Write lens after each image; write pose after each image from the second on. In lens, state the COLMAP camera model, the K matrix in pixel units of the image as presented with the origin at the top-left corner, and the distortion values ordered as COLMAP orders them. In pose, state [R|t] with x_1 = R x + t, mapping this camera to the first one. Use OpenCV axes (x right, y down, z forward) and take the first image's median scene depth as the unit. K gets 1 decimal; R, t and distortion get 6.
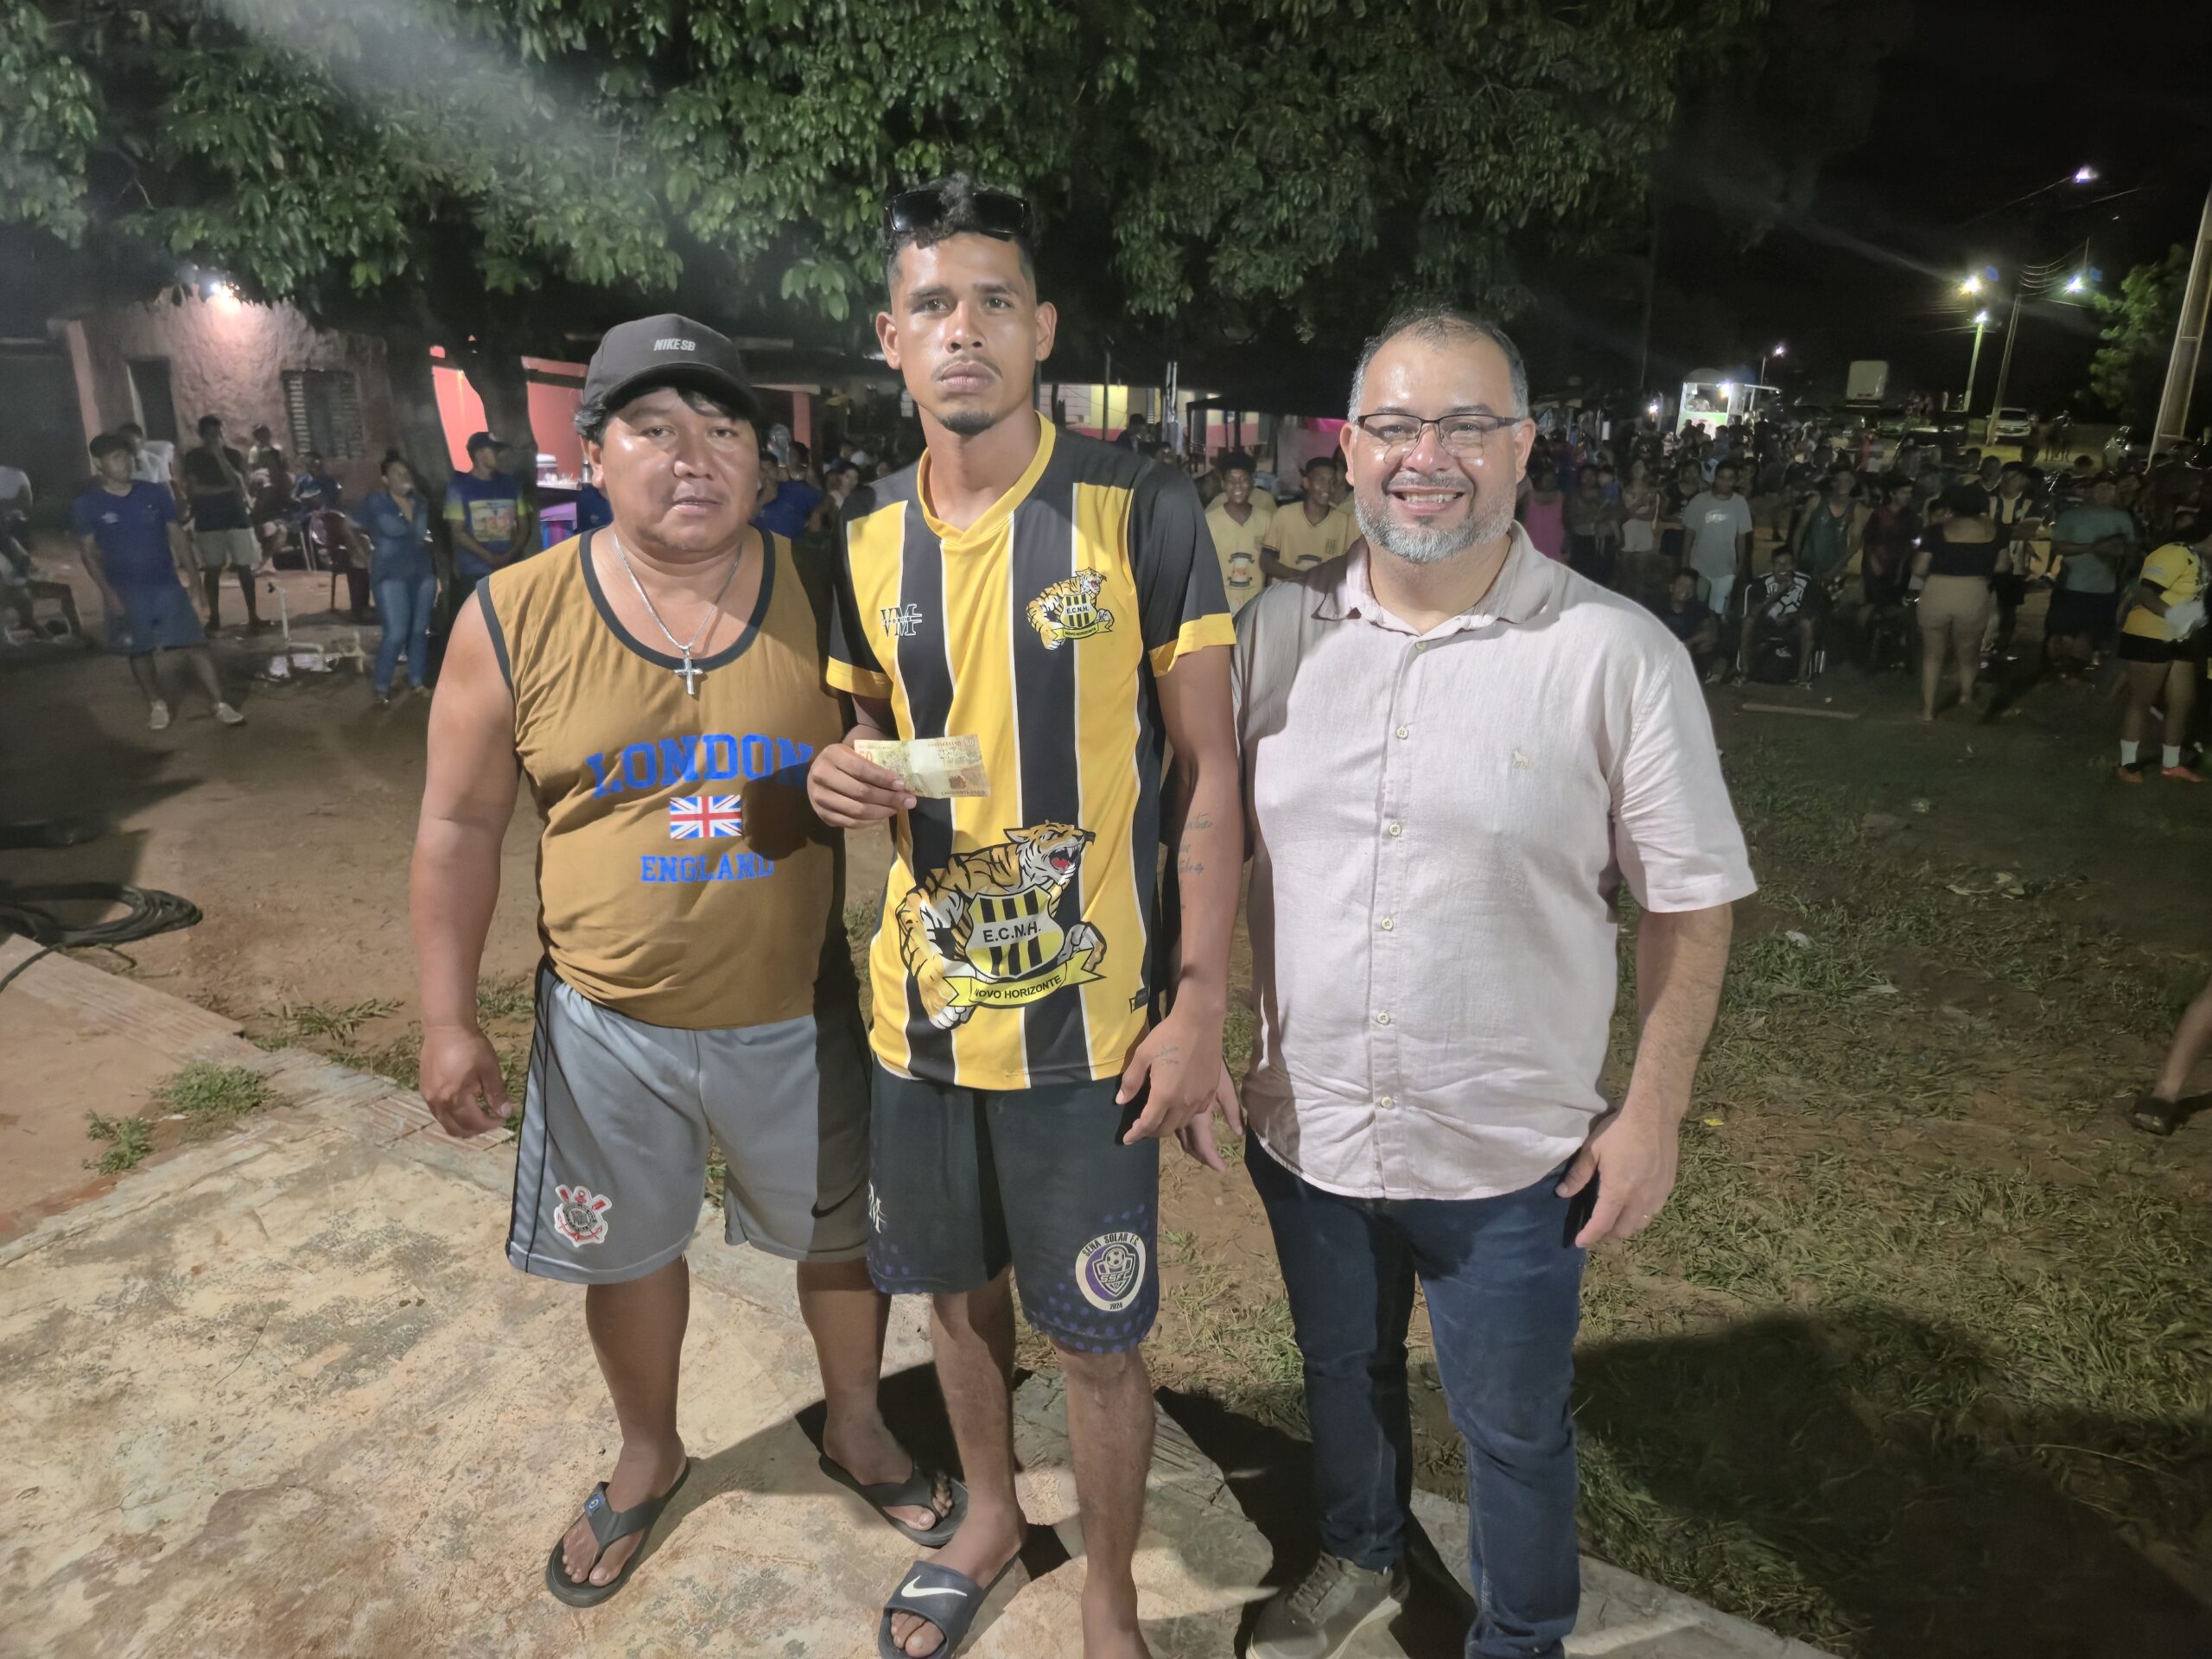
lens RADIAL K [[1483.6, 0, 1119.4], [0, 1483.6, 788.6], [0, 0, 1]] dist [0.054892, -0.039536]
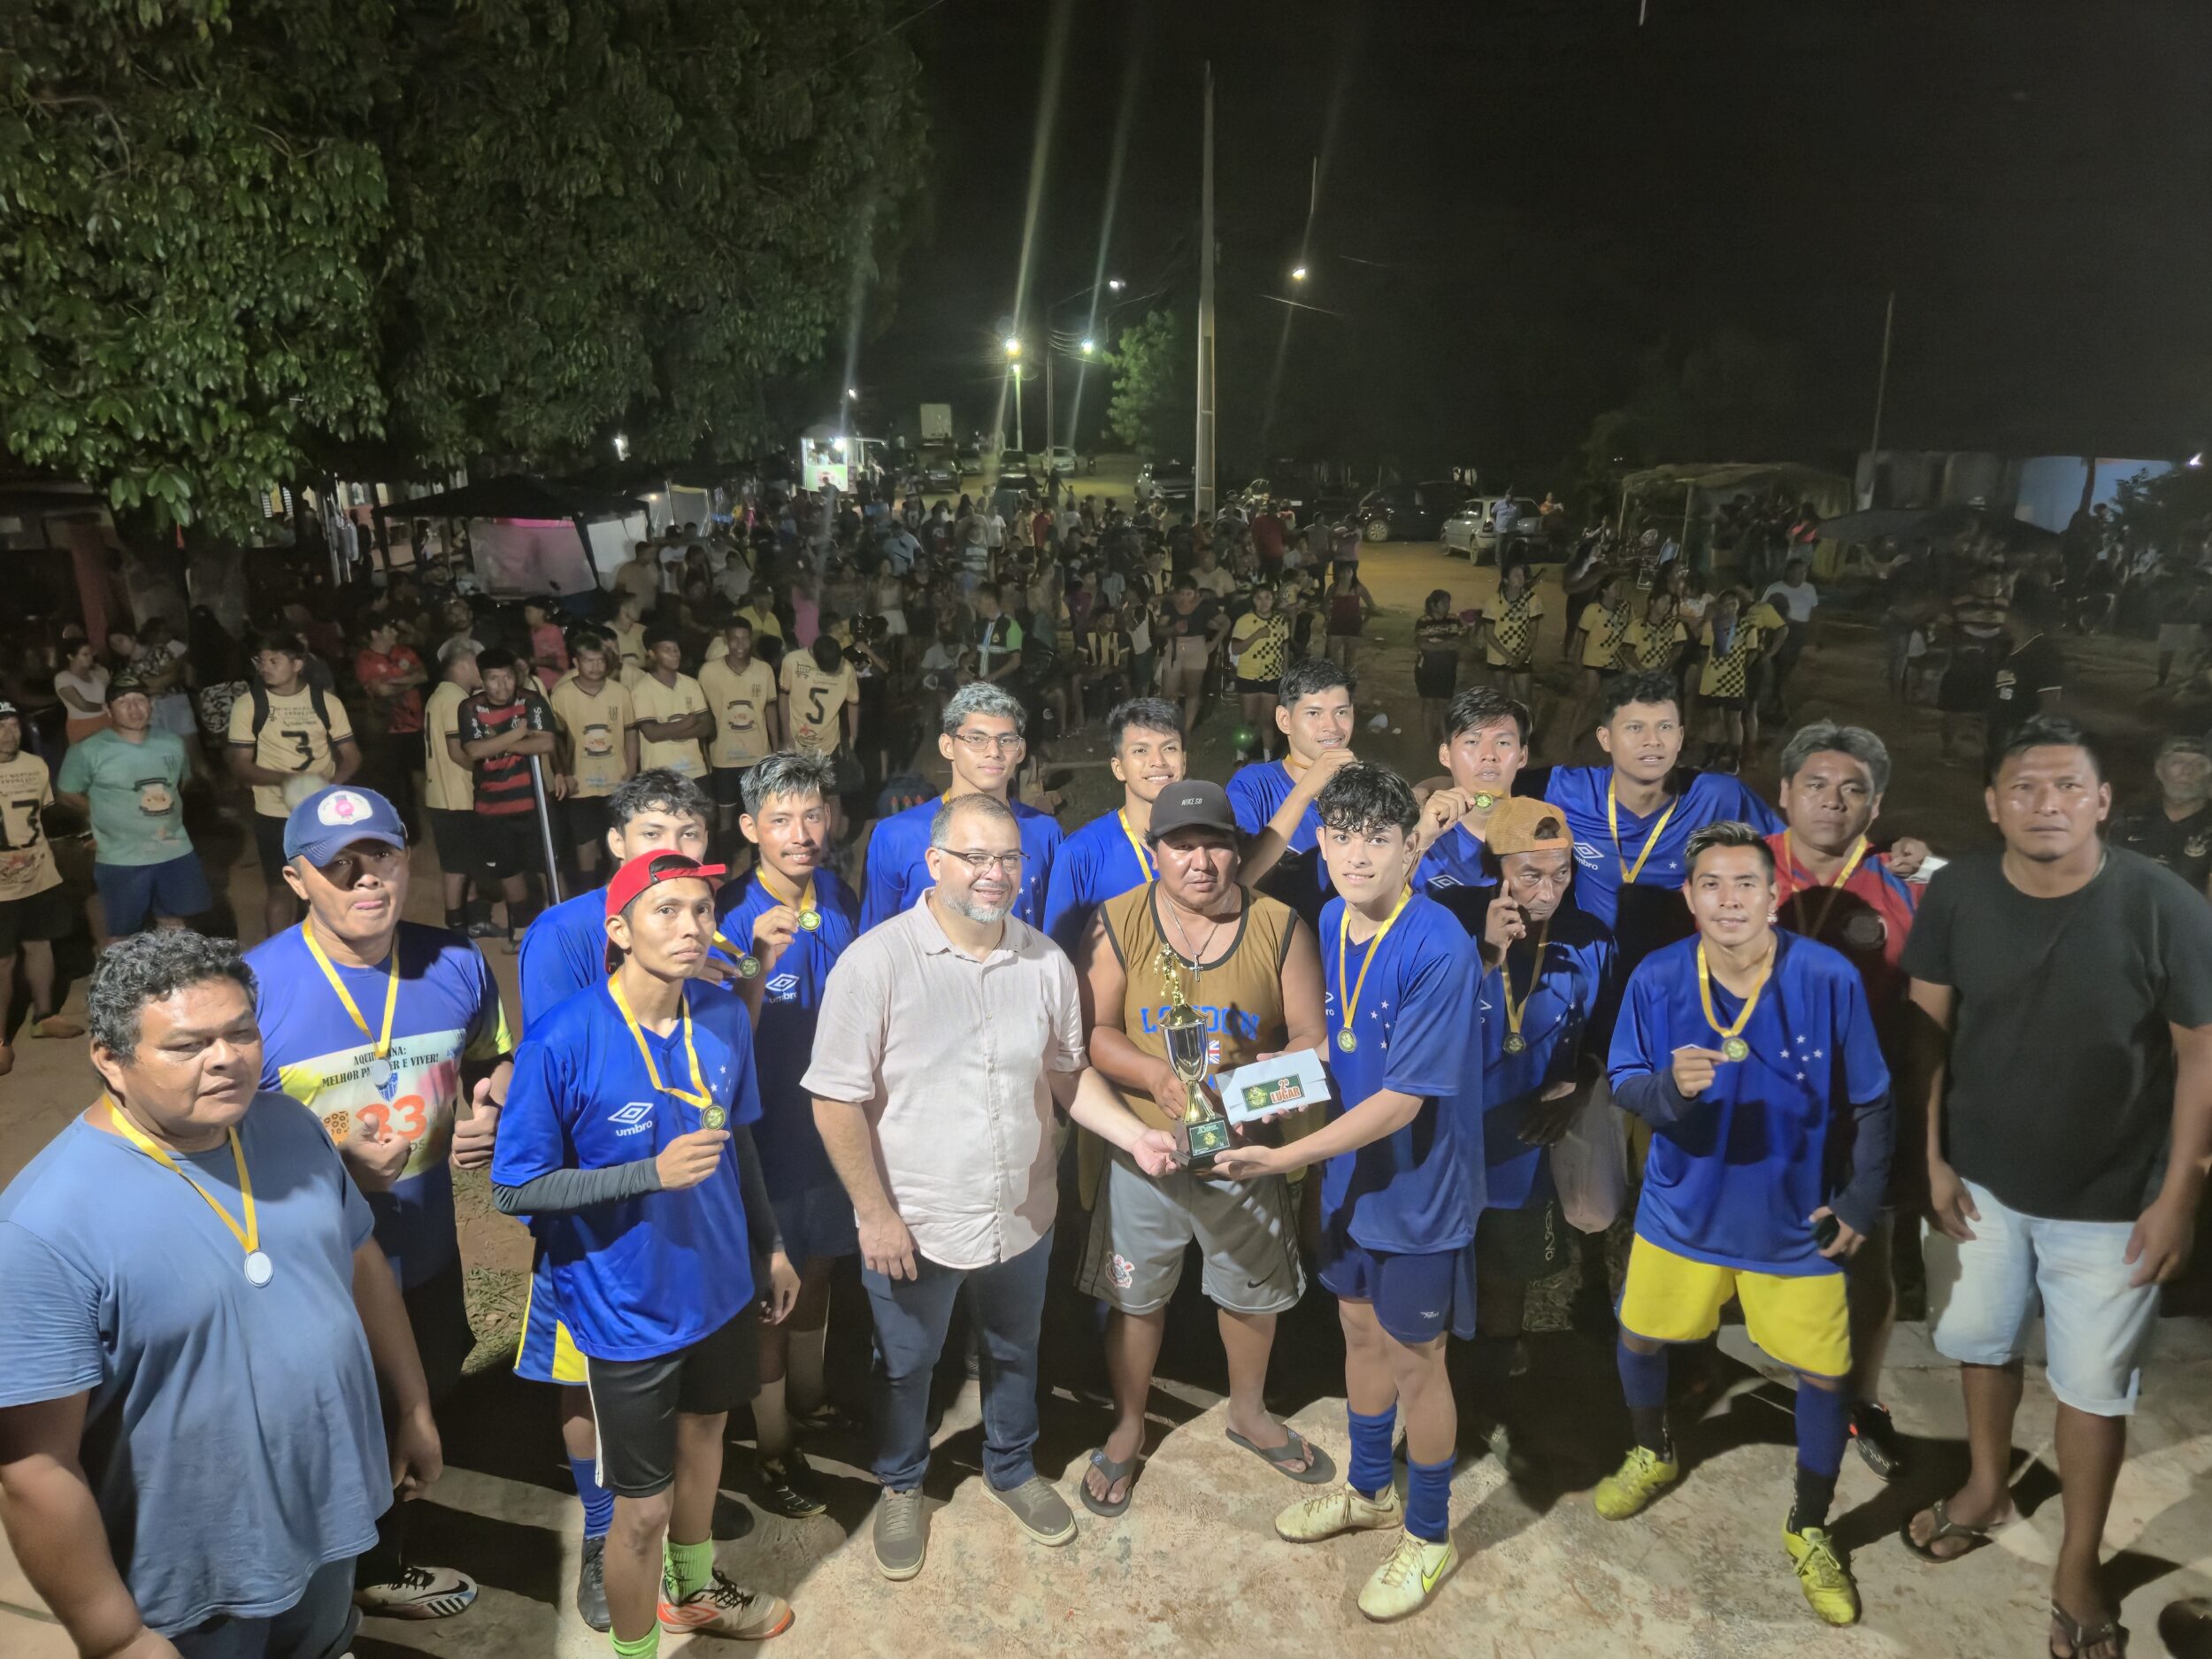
lens RADIAL K [[1483.6, 0, 1110.3], [0, 1483.6, 831.2], [0, 0, 1]] dist [0.054892, -0.039536]
pose [[0.843334, -0.176140, 0.507702, -0.229434], [0.175925, 0.983189, 0.048878, -0.073698], [-0.507777, 0.048097, 0.860145, -0.115615]]
